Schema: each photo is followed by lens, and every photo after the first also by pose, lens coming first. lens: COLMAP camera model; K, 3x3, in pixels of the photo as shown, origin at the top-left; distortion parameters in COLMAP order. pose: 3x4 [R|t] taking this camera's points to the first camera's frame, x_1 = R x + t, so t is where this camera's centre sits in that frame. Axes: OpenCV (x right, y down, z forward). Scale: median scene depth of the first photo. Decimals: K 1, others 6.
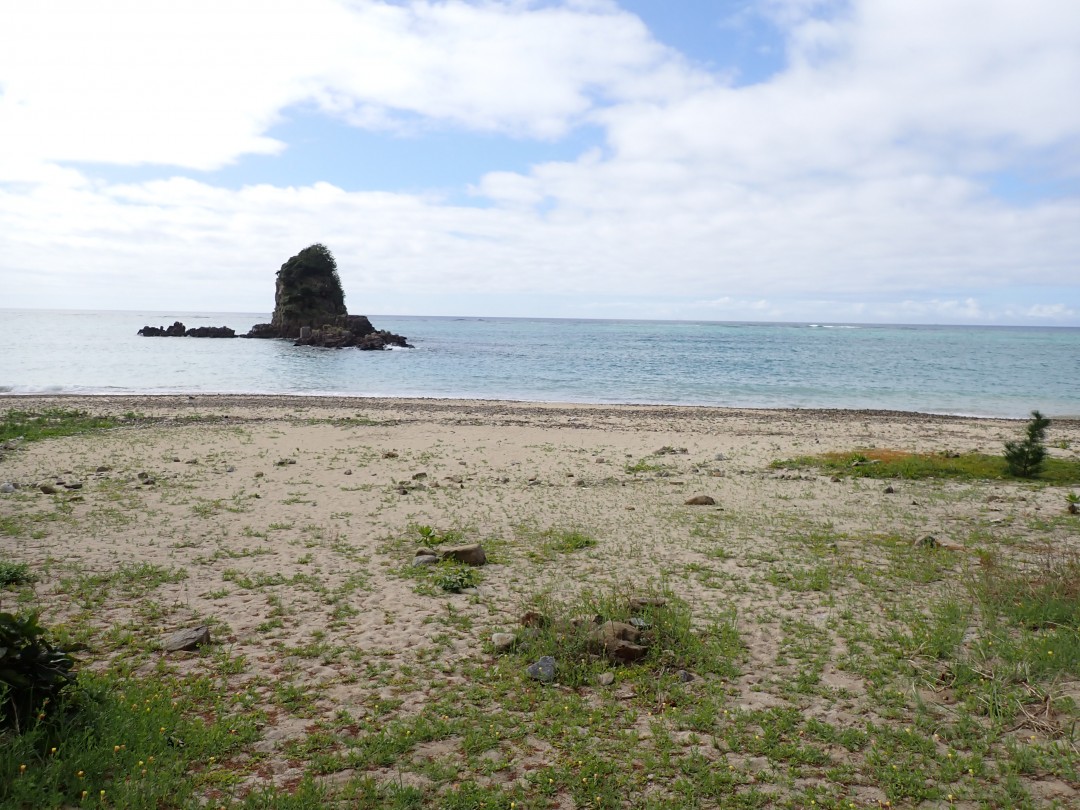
lens RADIAL K [[826.2, 0, 540.0], [0, 826.2, 405.0], [0, 0, 1]] dist [0.004040, -0.006754]
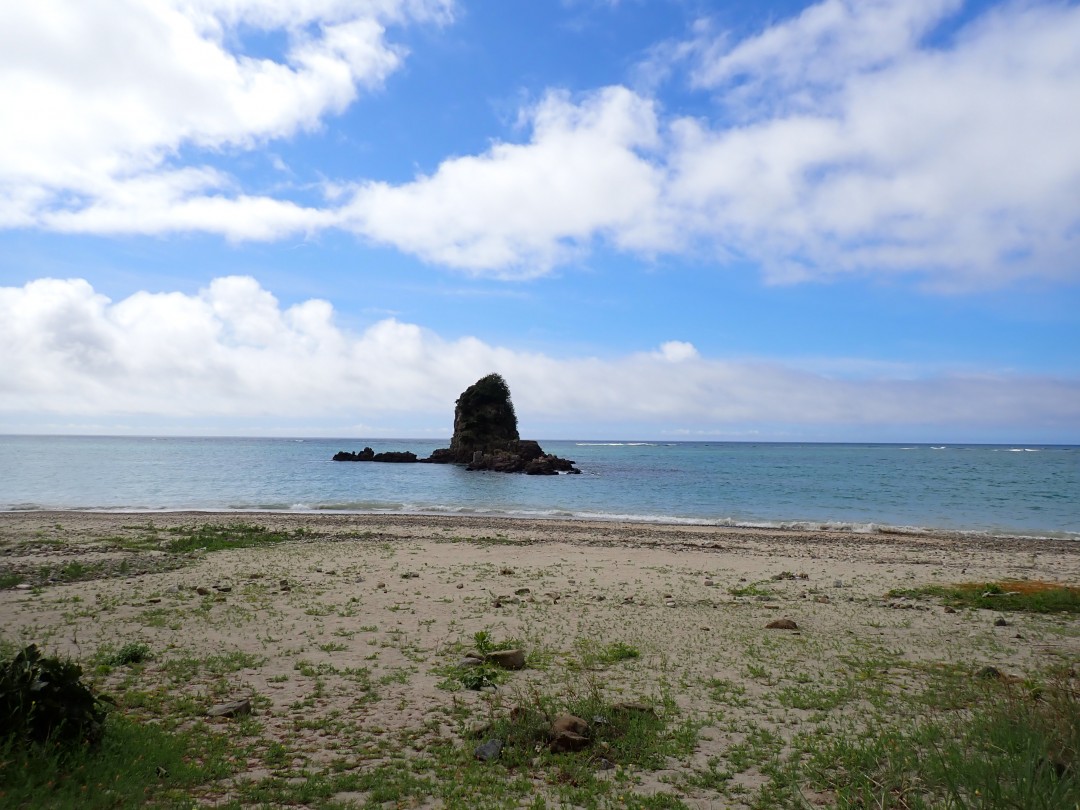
lens RADIAL K [[826.2, 0, 540.0], [0, 826.2, 405.0], [0, 0, 1]] dist [0.004040, -0.006754]
pose [[0.975441, -0.016579, -0.219635, 0.126462], [-0.016345, 0.988965, -0.147242, 0.005399], [0.219652, 0.147216, 0.964407, -0.060903]]
